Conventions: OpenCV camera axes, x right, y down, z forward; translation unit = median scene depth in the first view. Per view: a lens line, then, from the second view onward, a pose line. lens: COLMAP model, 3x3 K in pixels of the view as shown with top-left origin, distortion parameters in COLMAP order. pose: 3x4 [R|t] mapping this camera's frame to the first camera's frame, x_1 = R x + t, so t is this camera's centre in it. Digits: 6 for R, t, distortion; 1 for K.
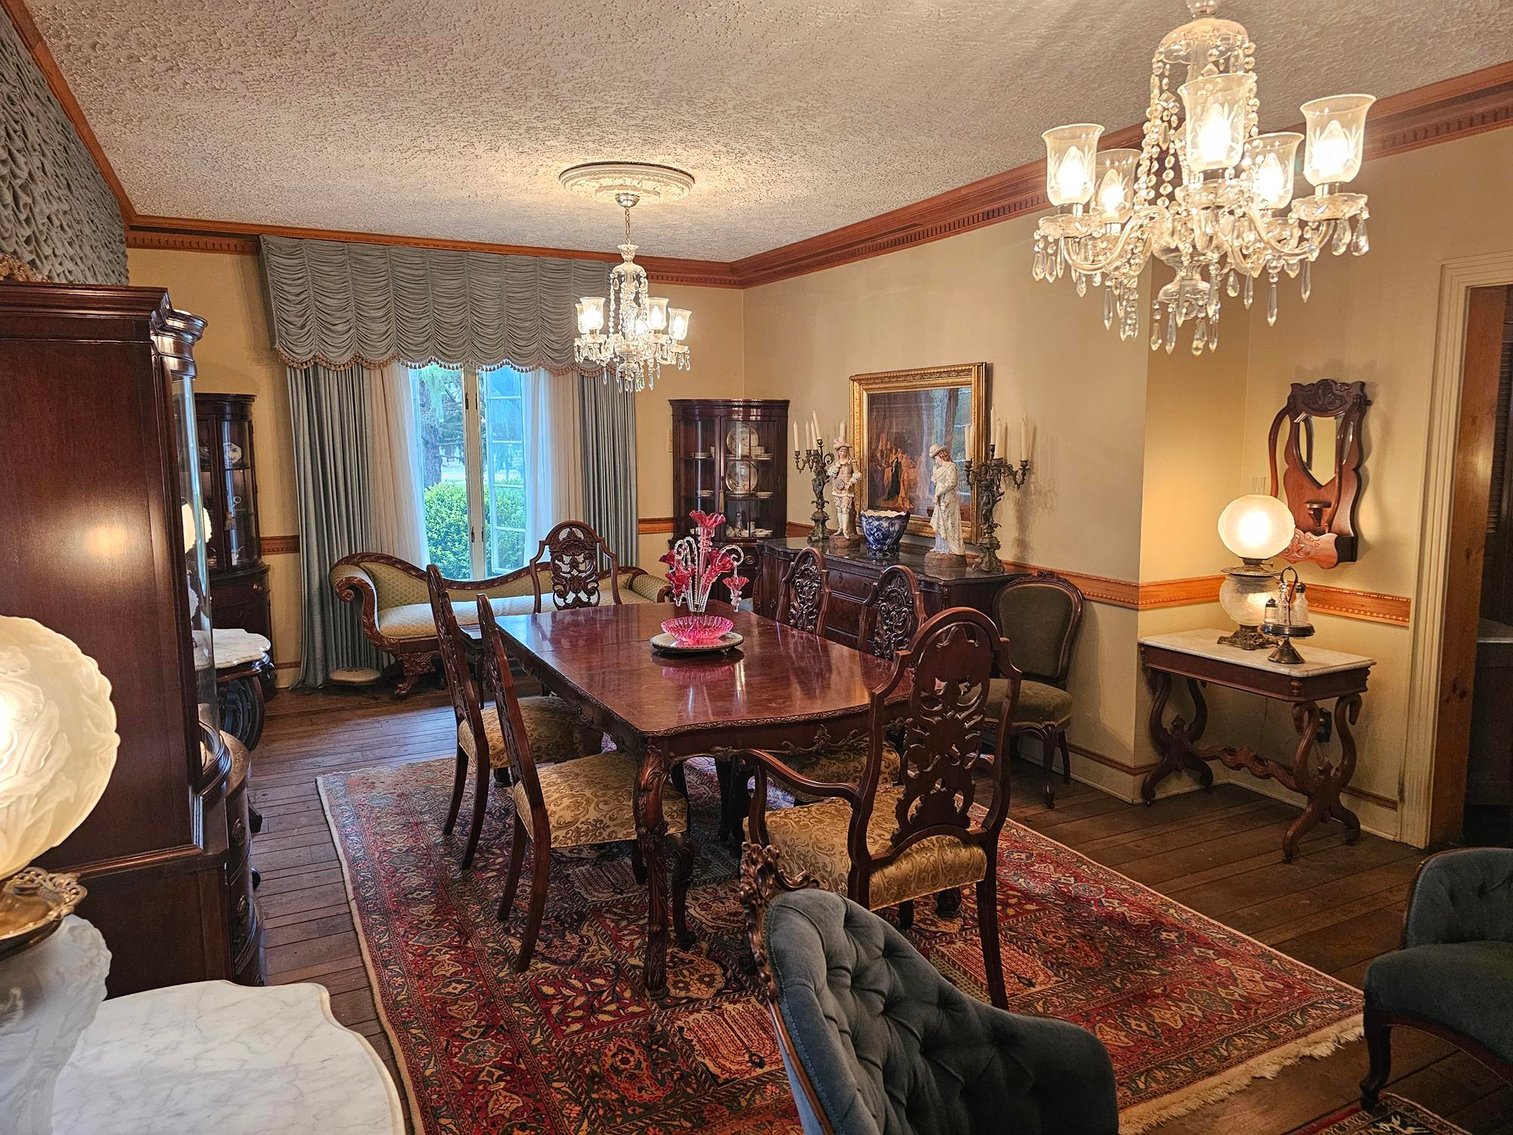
lens RADIAL K [[1021.5, 0, 758.6], [0, 1021.5, 548.3], [0, 0, 1]] dist [0.039916, -0.001722]
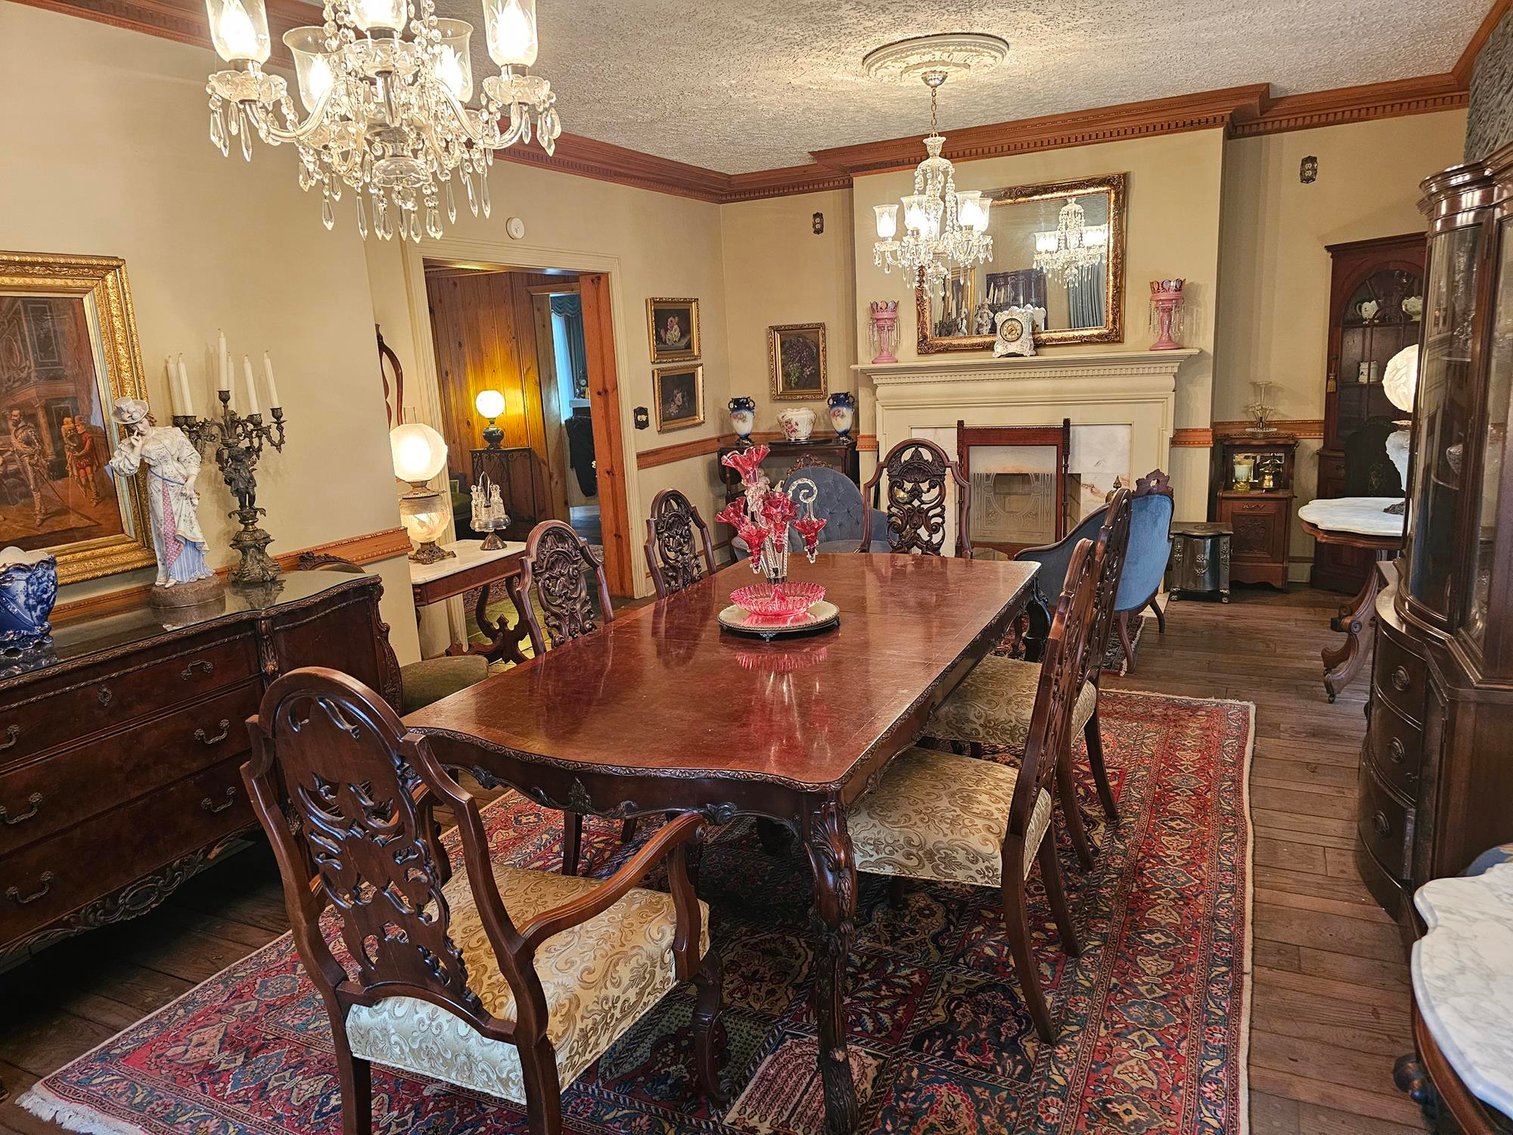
lens RADIAL K [[1024.8, 0, 754.2], [0, 1024.8, 561.9], [0, 0, 1]] dist [0.044115, -0.000543]
pose [[-0.601117, -0.126242, 0.789127, -0.720498], [0.157002, 0.949546, 0.271502, -0.174603], [-0.783587, 0.287099, -0.550968, 1.582067]]
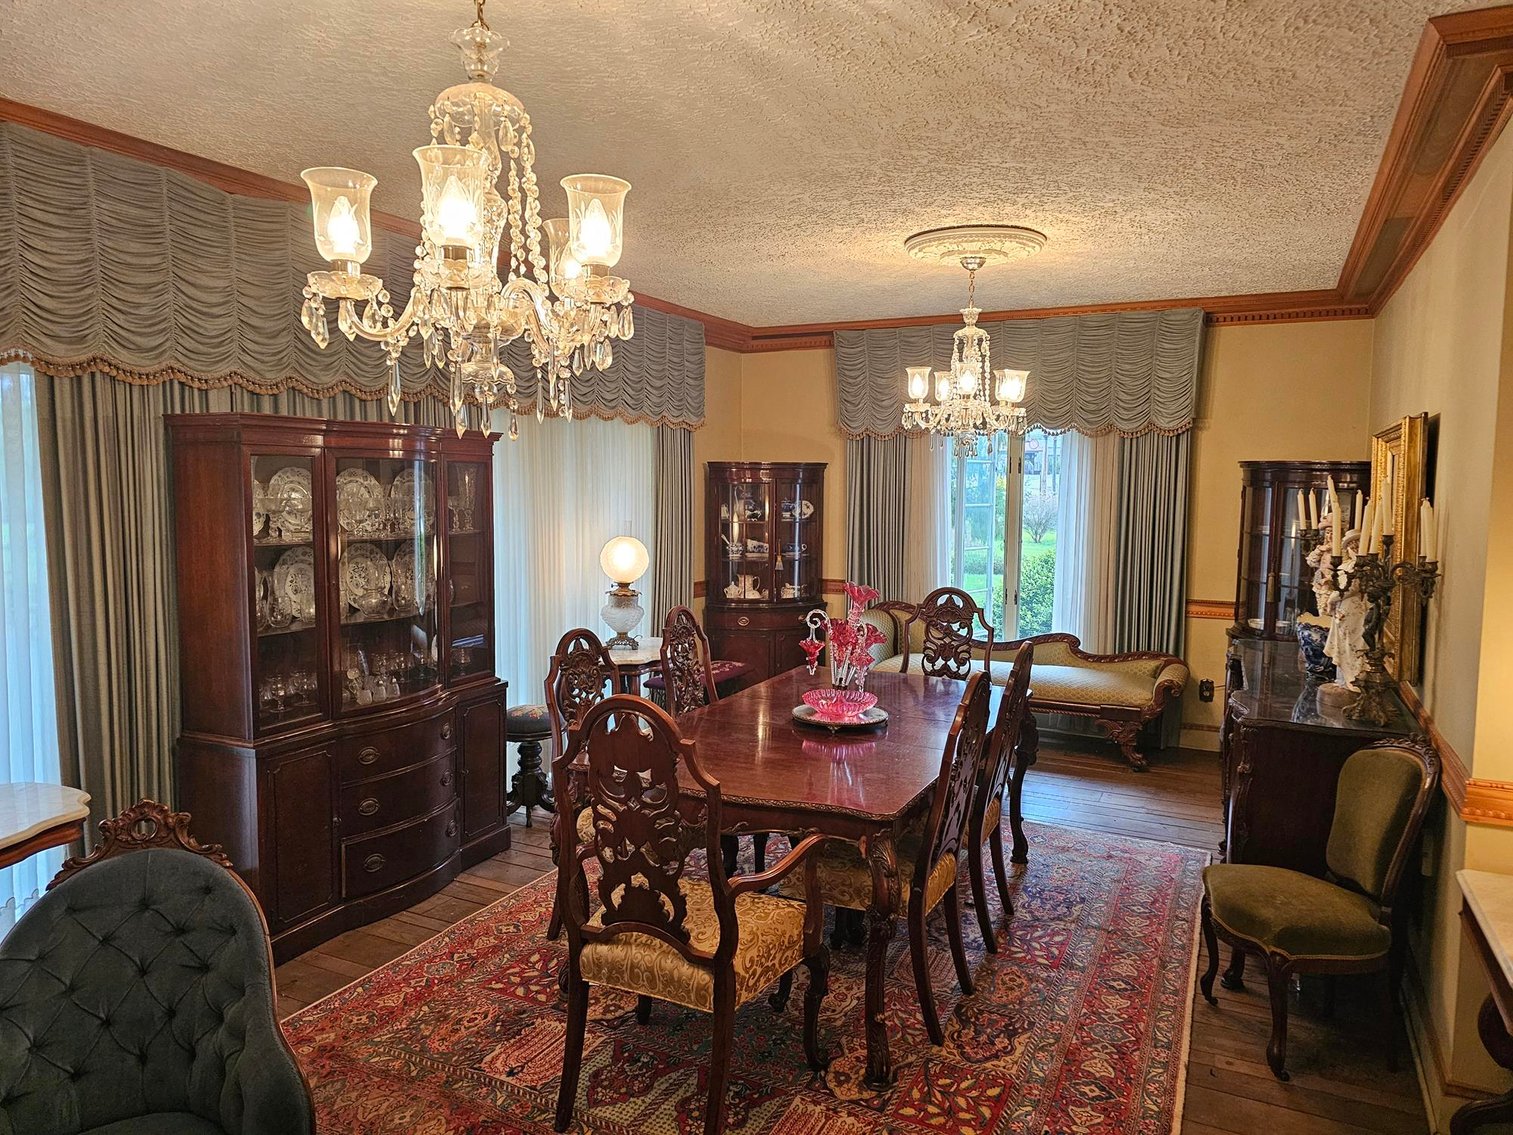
lens RADIAL K [[1024.8, 0, 754.2], [0, 1024.8, 561.9], [0, 0, 1]] dist [0.044115, -0.000543]
pose [[0.597874, 0.077621, -0.797823, 0.500898], [-0.110188, 0.993811, 0.014116, -0.044899], [0.793981, 0.079470, 0.602727, 0.246884]]
